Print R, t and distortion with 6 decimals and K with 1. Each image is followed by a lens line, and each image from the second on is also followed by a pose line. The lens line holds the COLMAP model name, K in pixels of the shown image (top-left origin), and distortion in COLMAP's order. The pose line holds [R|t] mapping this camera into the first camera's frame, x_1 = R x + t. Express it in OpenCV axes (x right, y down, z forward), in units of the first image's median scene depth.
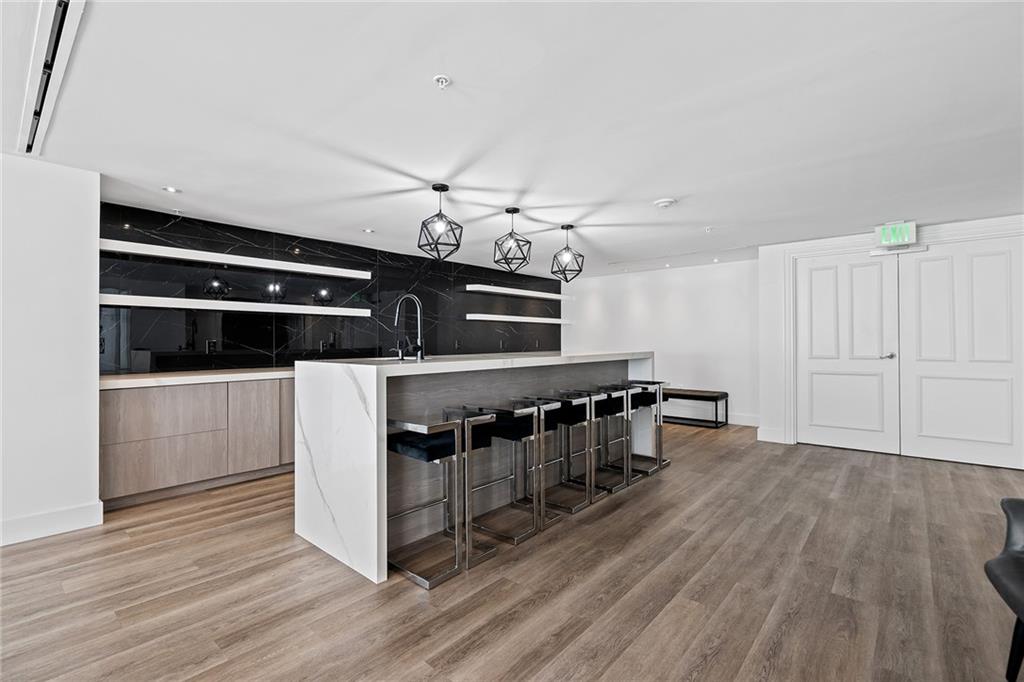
lens RADIAL K [[462.1, 0, 512.0], [0, 462.1, 341.0], [0, 0, 1]] dist [-0.001718, 0.000958]
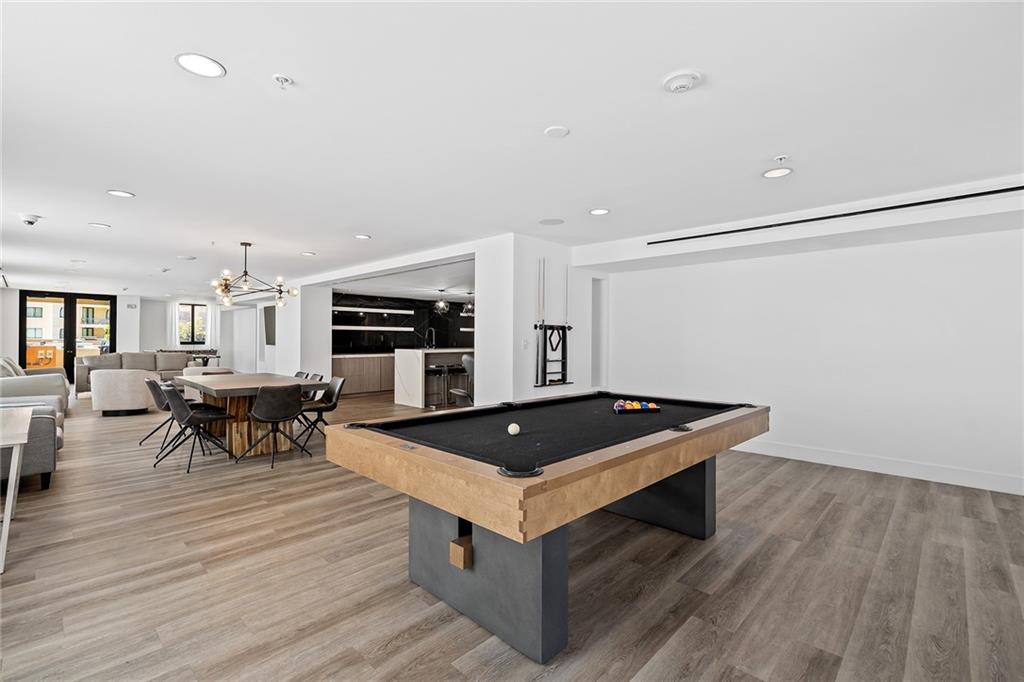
lens RADIAL K [[462.1, 0, 512.0], [0, 462.1, 341.0], [0, 0, 1]] dist [-0.001718, 0.000958]
pose [[0.998951, 0.007258, -0.045210, 0.382463], [-0.007083, 0.999967, 0.004032, -0.025282], [0.045238, -0.003707, 0.998969, -1.717536]]
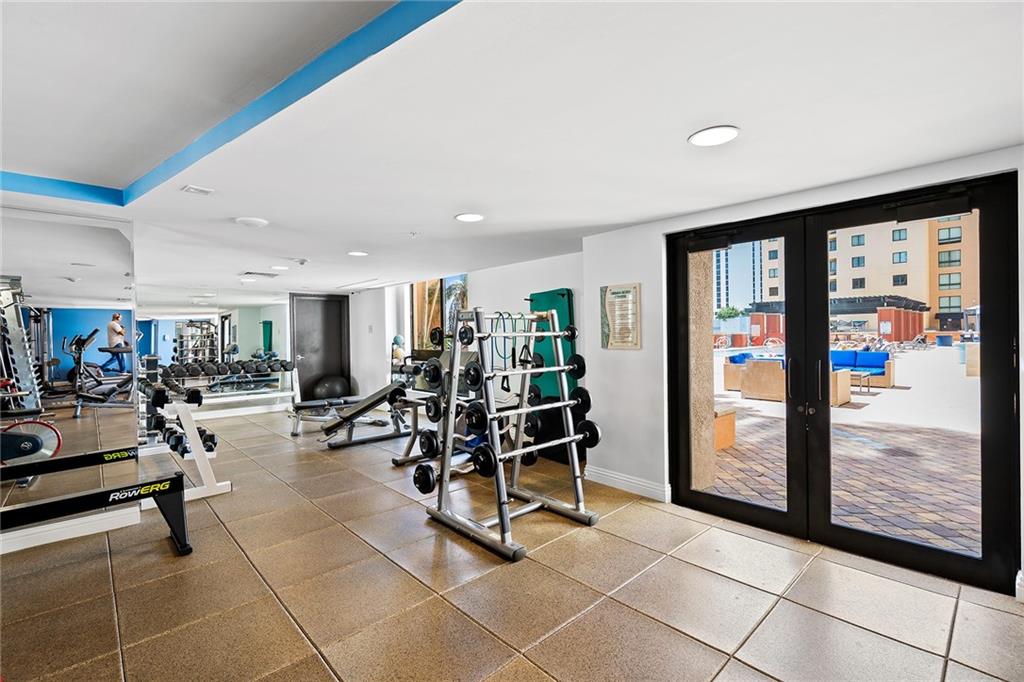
lens RADIAL K [[462.1, 0, 512.0], [0, 462.1, 341.0], [0, 0, 1]] dist [-0.001718, 0.000958]
pose [[-0.106041, 0.015817, -0.994236, -1.960742], [0.016799, 0.999759, 0.014114, -0.121559], [0.994220, -0.015205, -0.106281, 0.899575]]
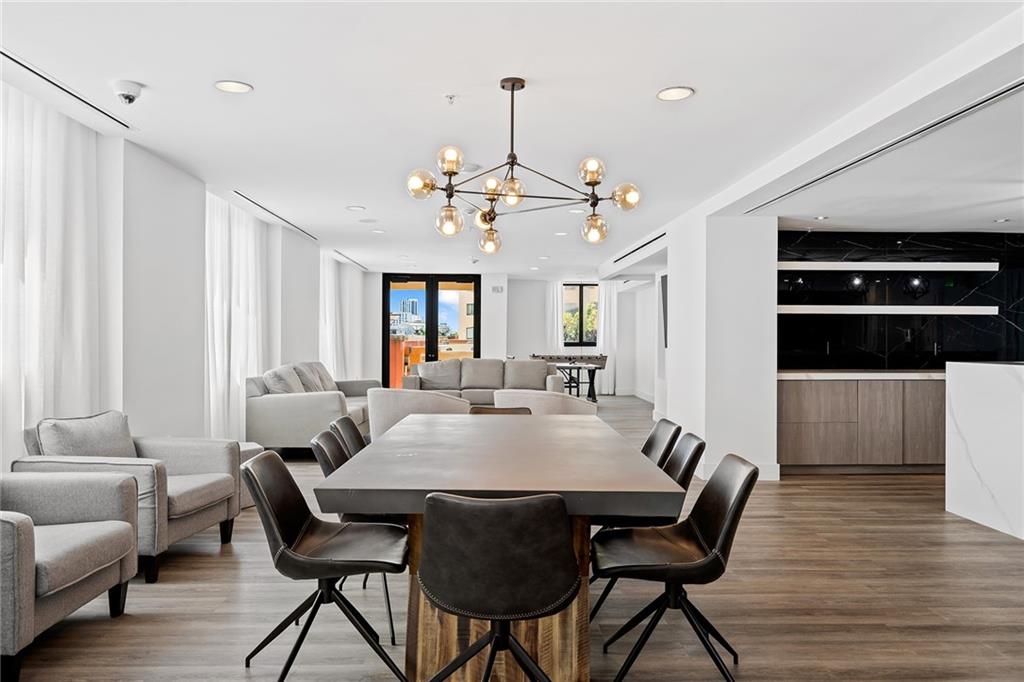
lens RADIAL K [[720.1, 0, 512.0], [0, 720.1, 341.0], [0, 0, 1]] dist [0.011337, 0.001405]
pose [[0.680498, 0.006682, -0.732720, 0.091958], [-0.003648, 0.999977, 0.005731, -0.012490], [0.732741, -0.001226, 0.680506, -0.823166]]
